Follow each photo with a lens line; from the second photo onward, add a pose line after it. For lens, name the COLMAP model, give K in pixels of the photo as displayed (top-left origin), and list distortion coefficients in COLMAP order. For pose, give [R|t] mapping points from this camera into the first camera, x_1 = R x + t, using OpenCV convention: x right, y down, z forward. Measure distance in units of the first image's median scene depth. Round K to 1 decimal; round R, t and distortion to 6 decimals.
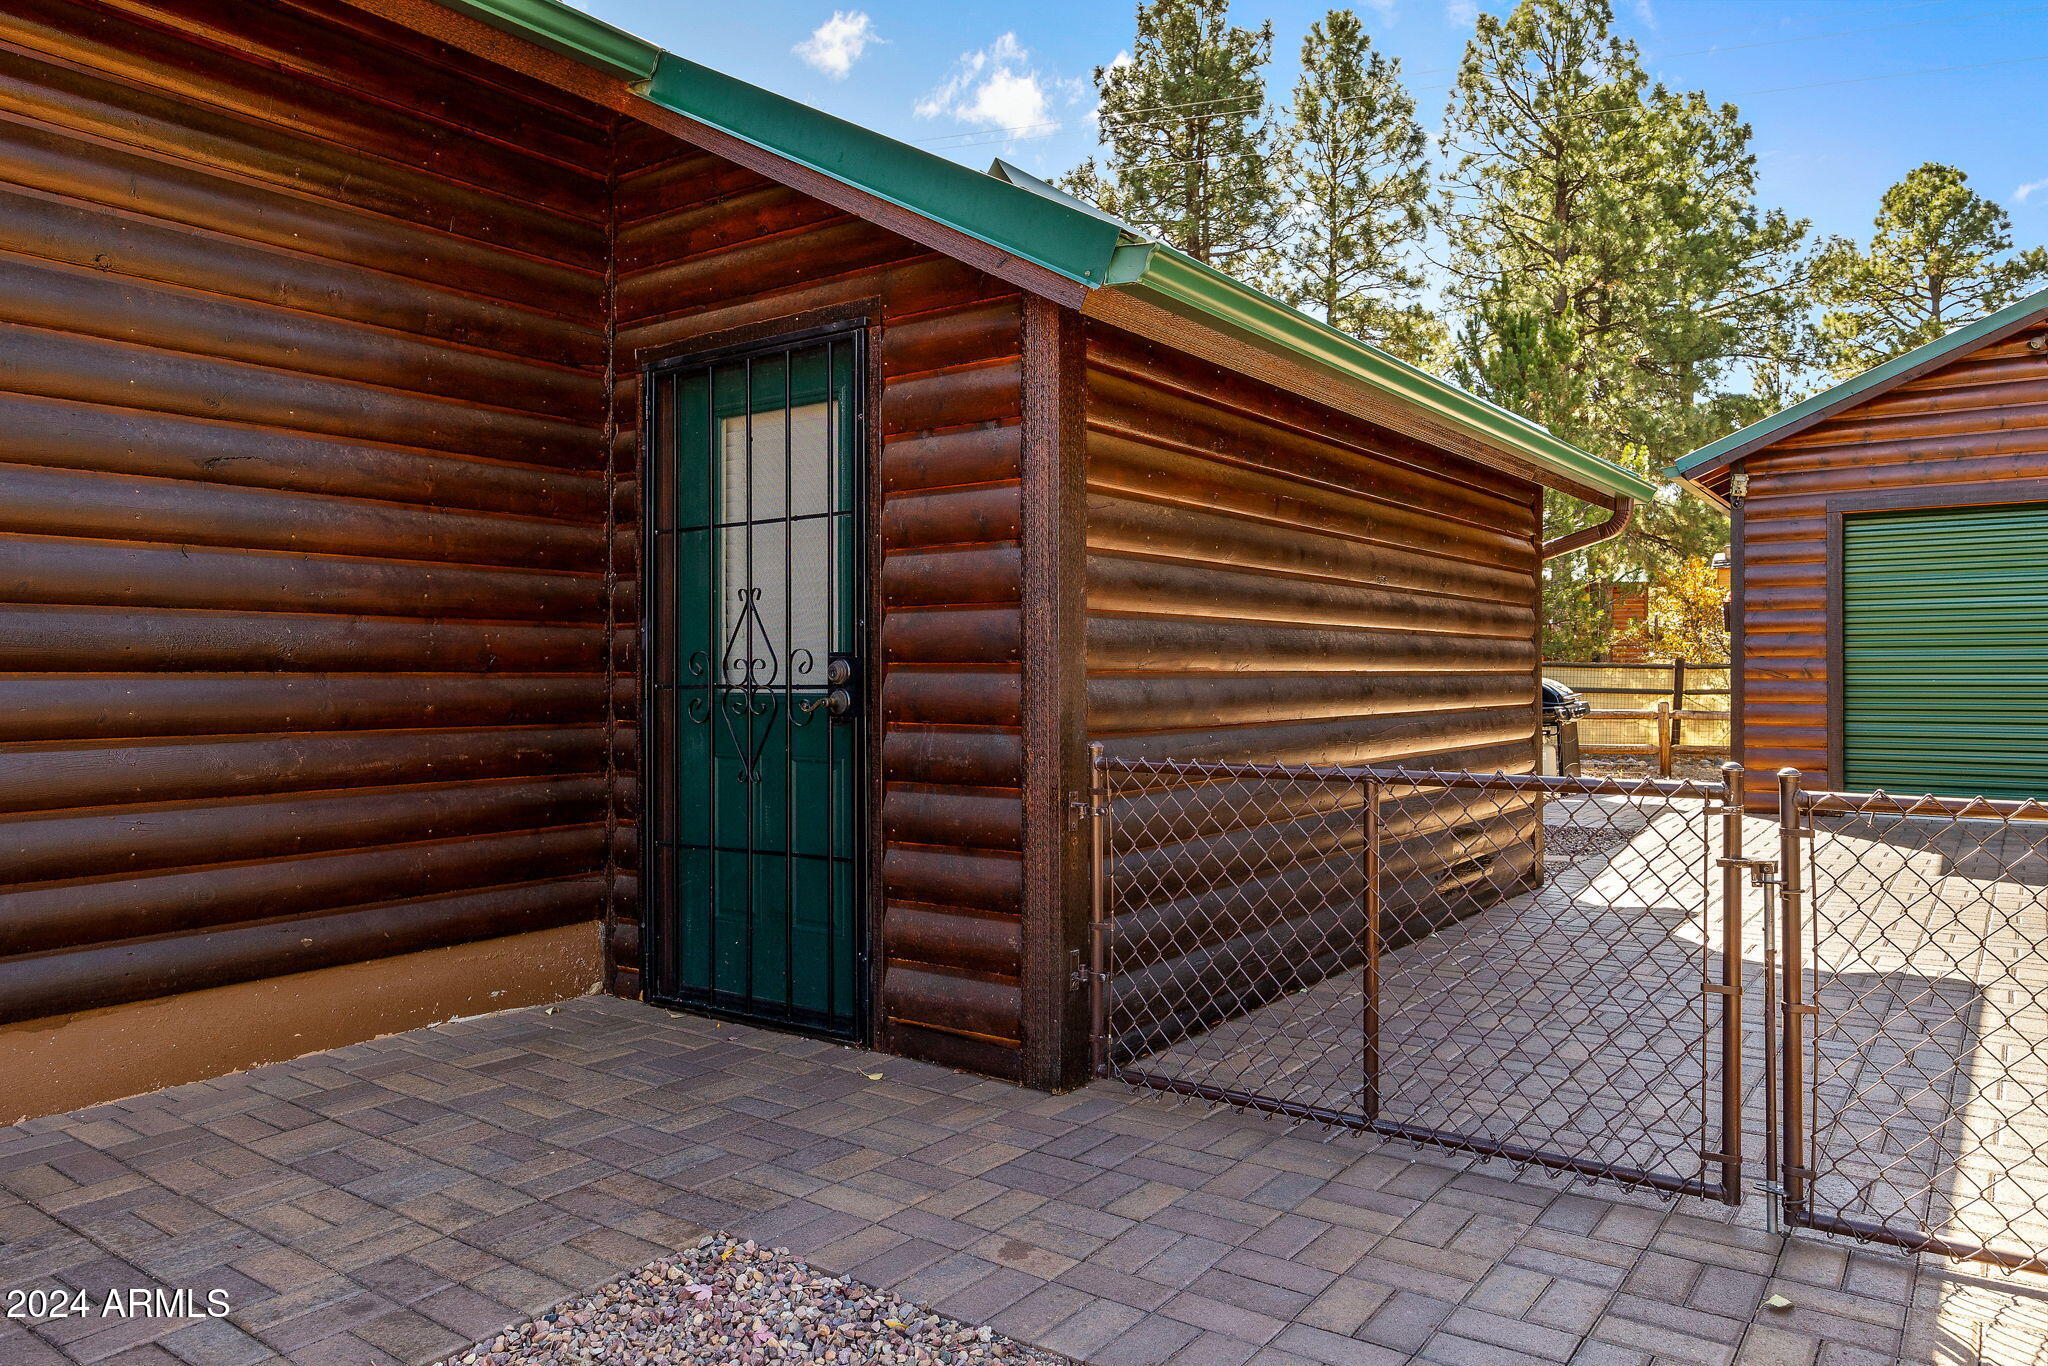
lens RADIAL K [[1413.5, 0, 1014.5], [0, 1413.5, 672.8], [0, 0, 1]] dist [0.011253, -0.018242]
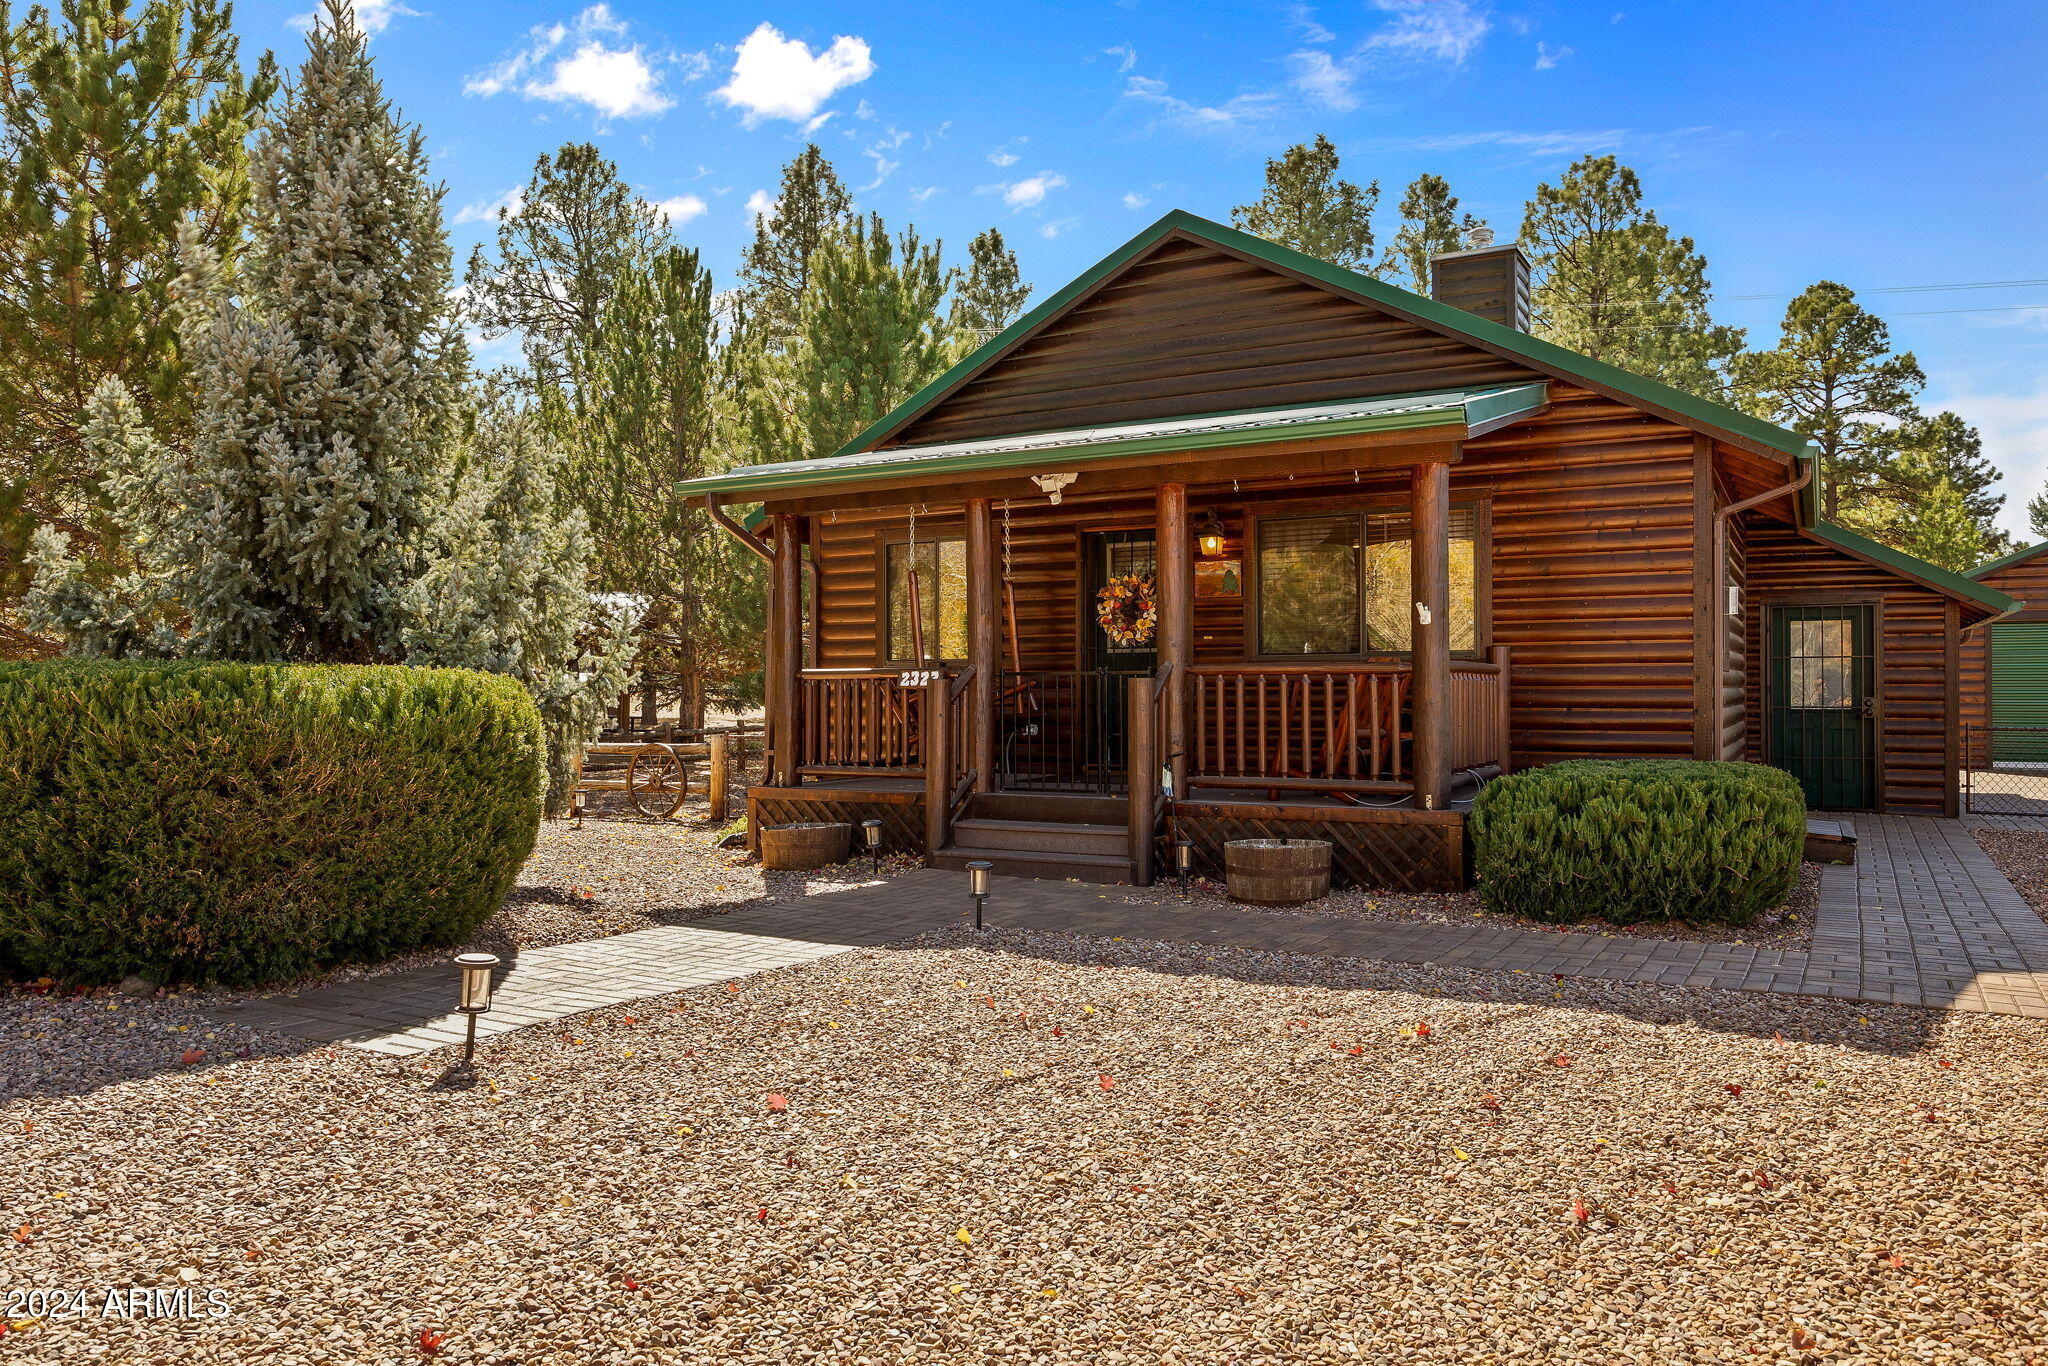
lens RADIAL K [[1468.1, 0, 1020.6], [0, 1468.1, 680.5], [0, 0, 1]] dist [-0.008339, -0.003215]
pose [[0.992358, -0.001354, 0.123388, -0.272768], [0.002435, 0.999960, -0.008611, -0.002687], [-0.123371, 0.008846, 0.992321, -0.233896]]
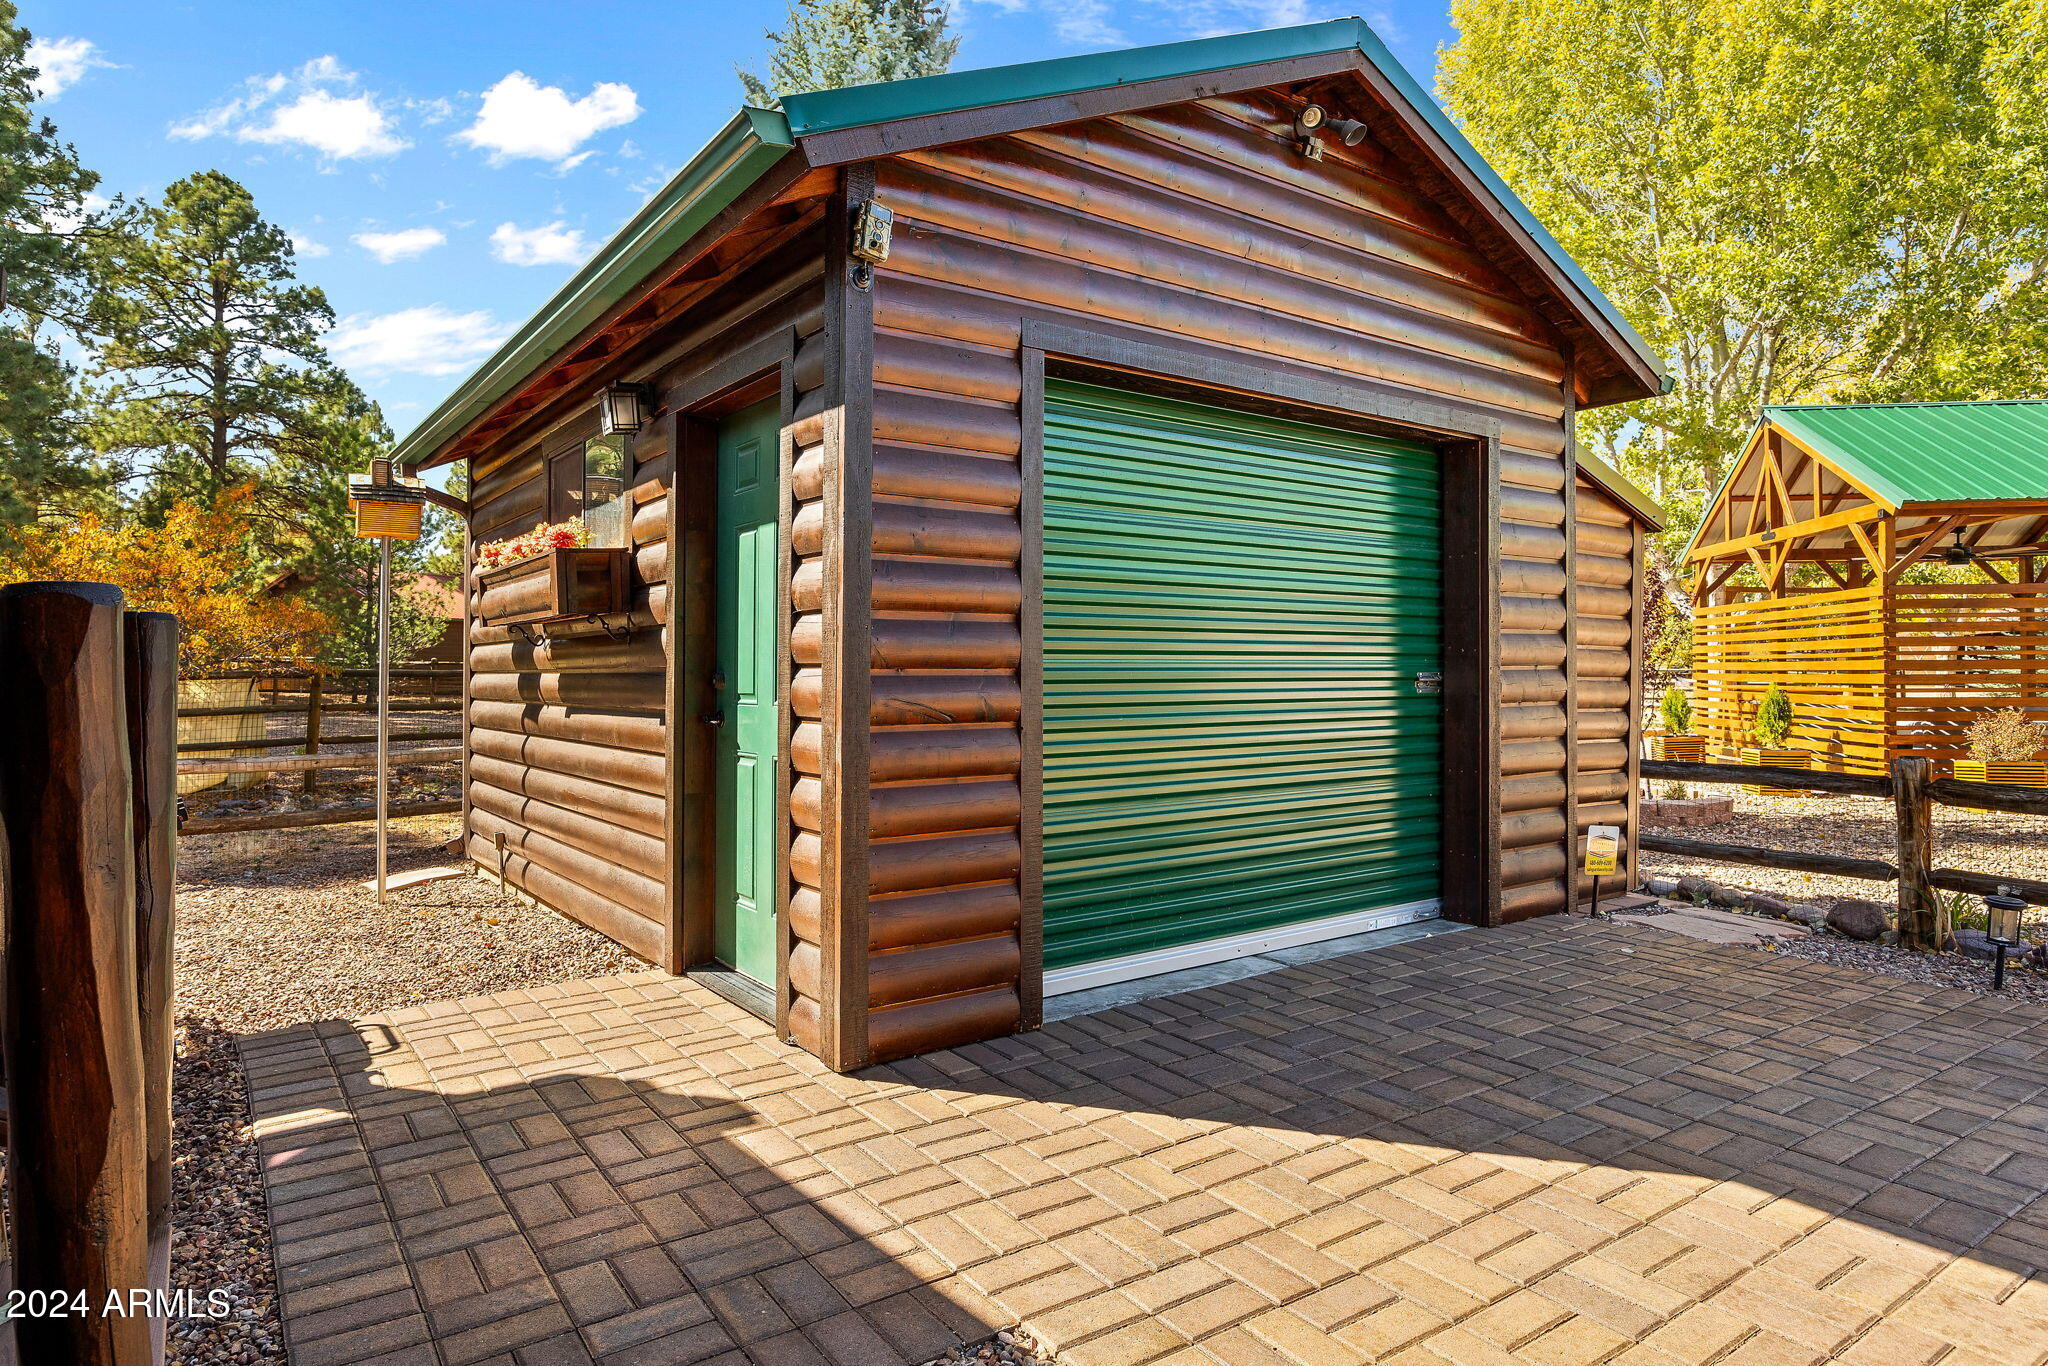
lens RADIAL K [[1176.3, 0, 1003.9], [0, 1176.3, 668.3], [0, 0, 1]] dist [-0.005547, 0.000319]
pose [[0.335297, 0.001856, 0.942111, 0.063447], [0.002079, 0.999994, -0.002710, -0.003188], [-0.942110, 0.002867, 0.335291, 0.250349]]
